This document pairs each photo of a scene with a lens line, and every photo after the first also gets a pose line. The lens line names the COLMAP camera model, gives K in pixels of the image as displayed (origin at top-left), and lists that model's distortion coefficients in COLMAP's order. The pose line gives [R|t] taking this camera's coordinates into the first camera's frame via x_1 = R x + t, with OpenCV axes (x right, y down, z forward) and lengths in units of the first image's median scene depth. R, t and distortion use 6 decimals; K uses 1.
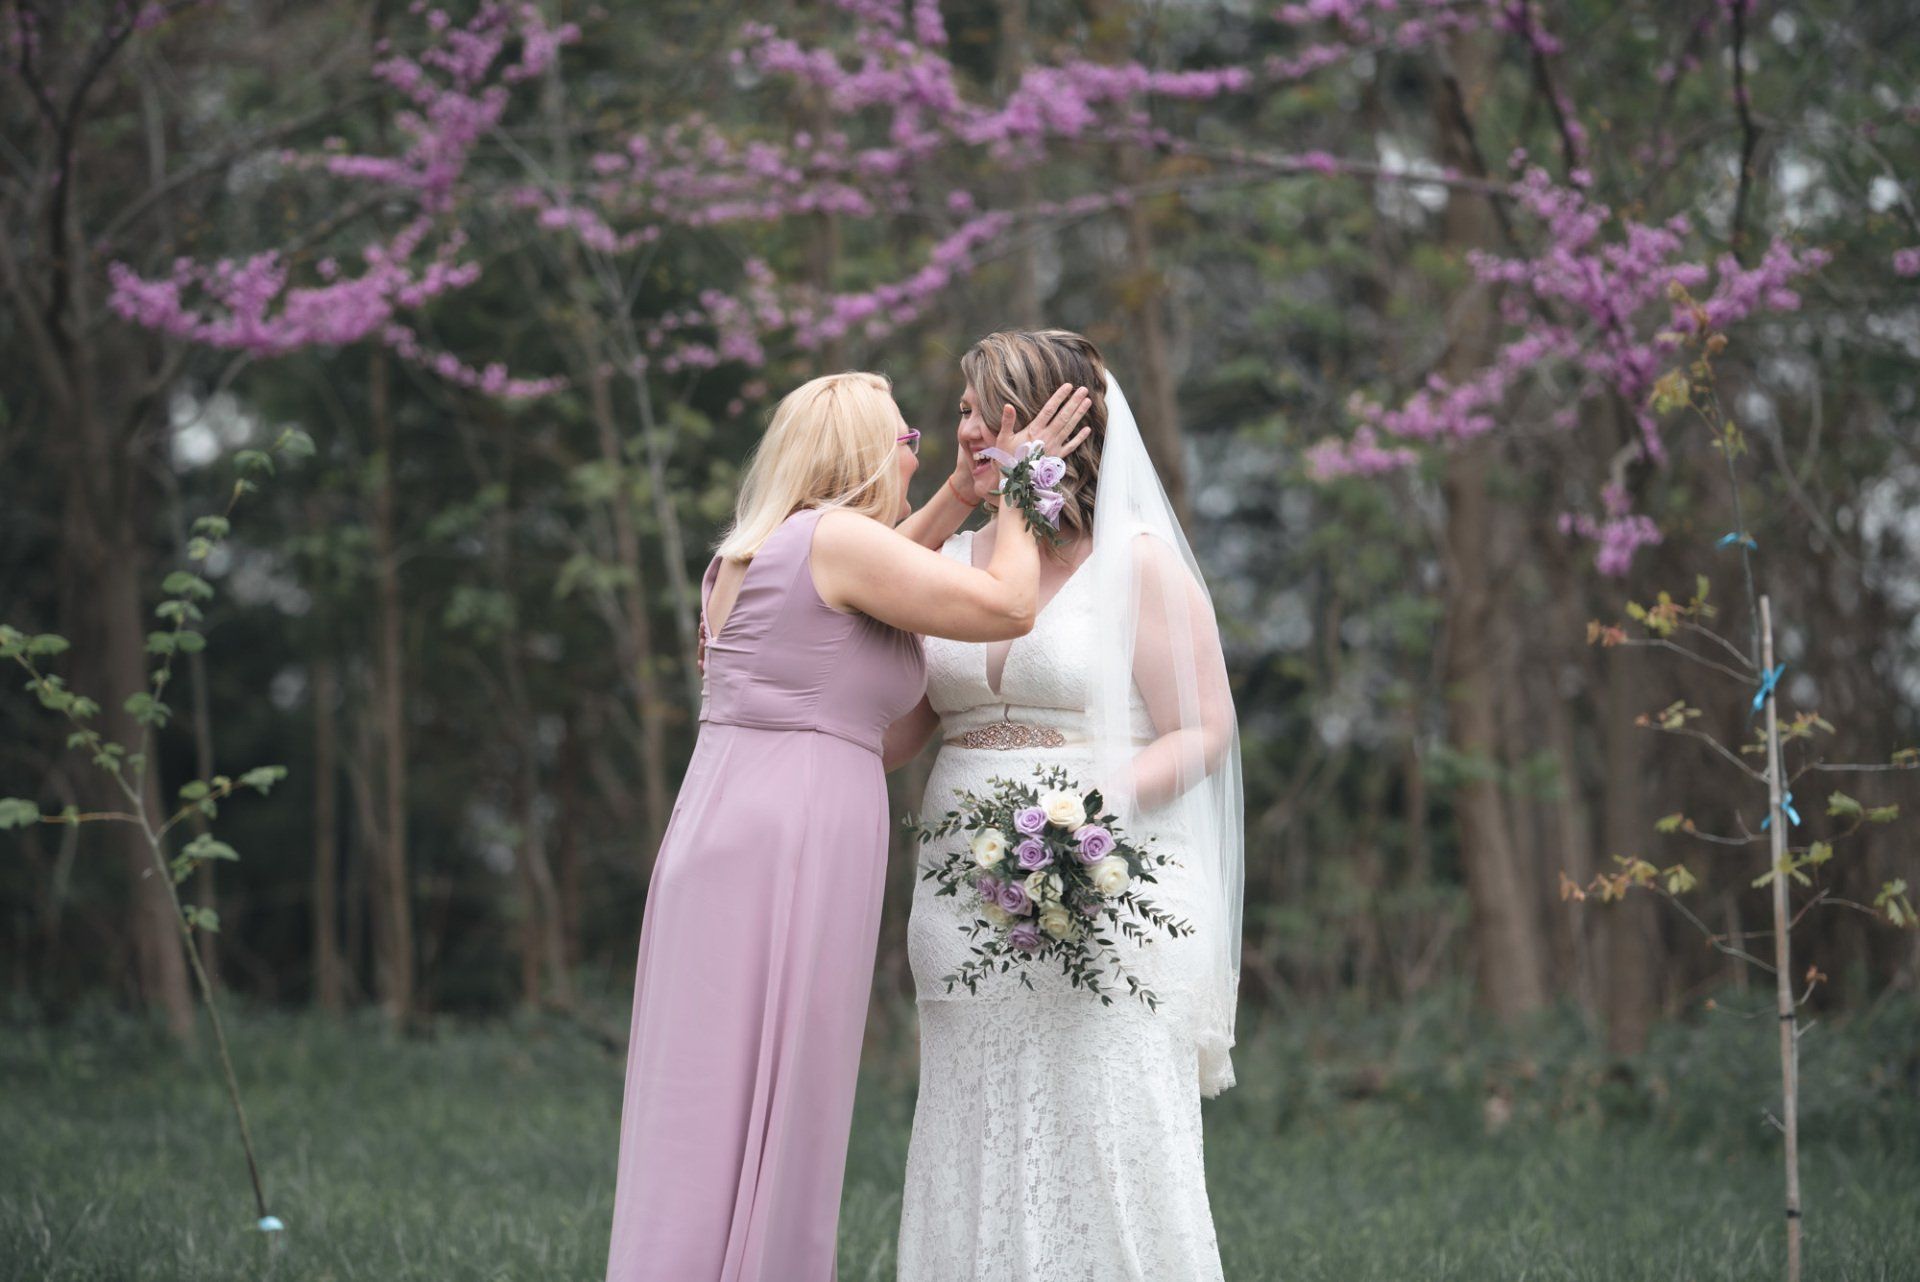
lens RADIAL K [[5729.9, 0, 960.0], [0, 5729.9, 641.0], [0, 0, 1]] dist [0.022279, -0.131621]
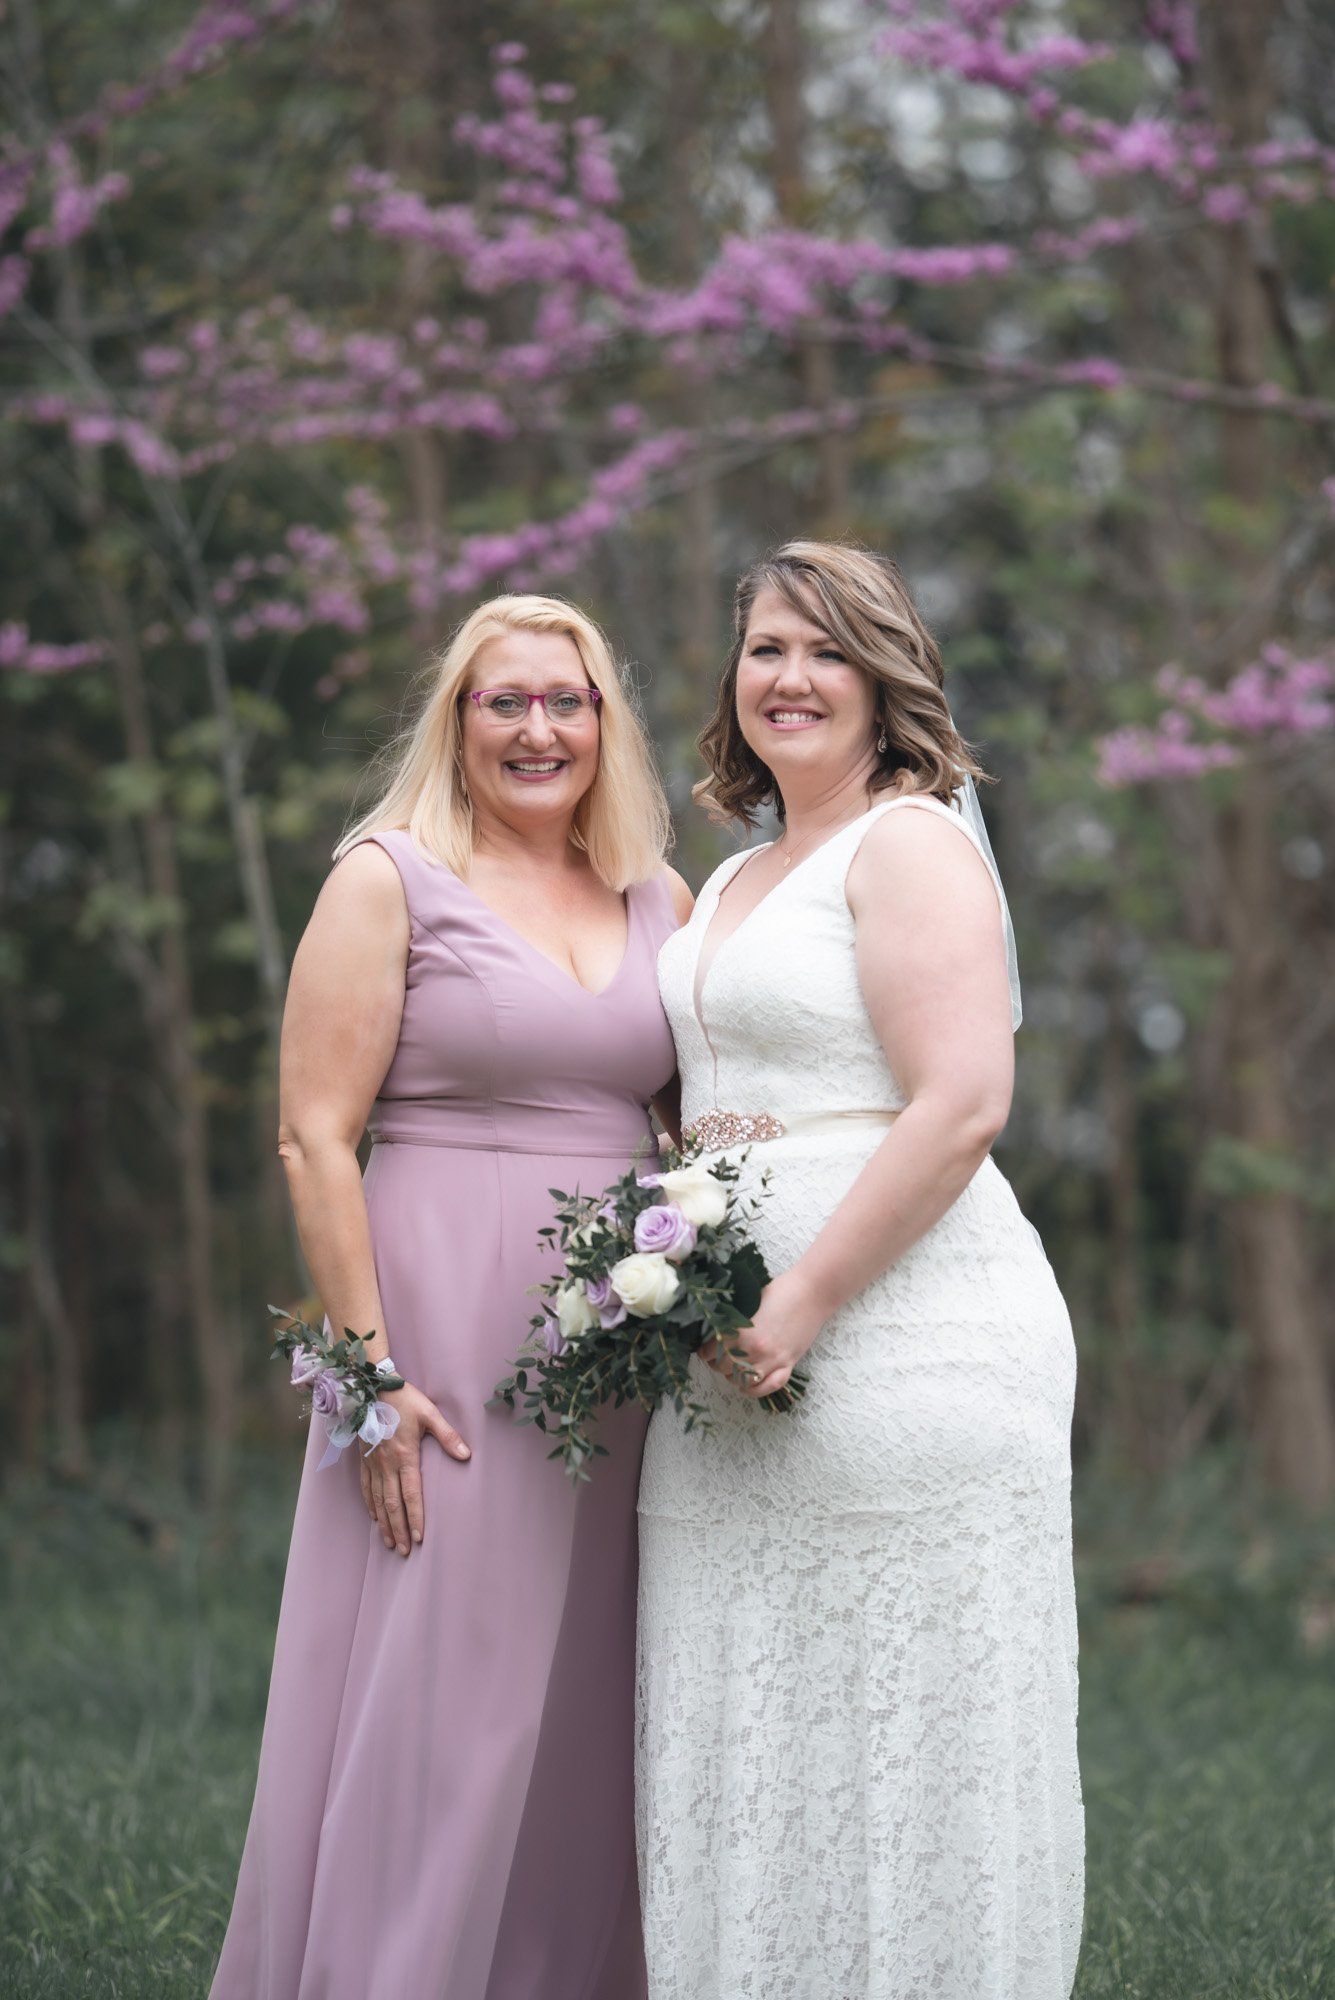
lens RADIAL K [[5968.6, 0, 667.5], [0, 5968.6, 1000.0], [0, 0, 1]] dist [0.022279, -0.131621]
pose [[0.998589, 0.009613, 0.052218, -0.035649], [-0.009081, 0.999905, -0.010408, 0.008572], [-0.052313, 0.009919, 0.998581, 0.214337]]
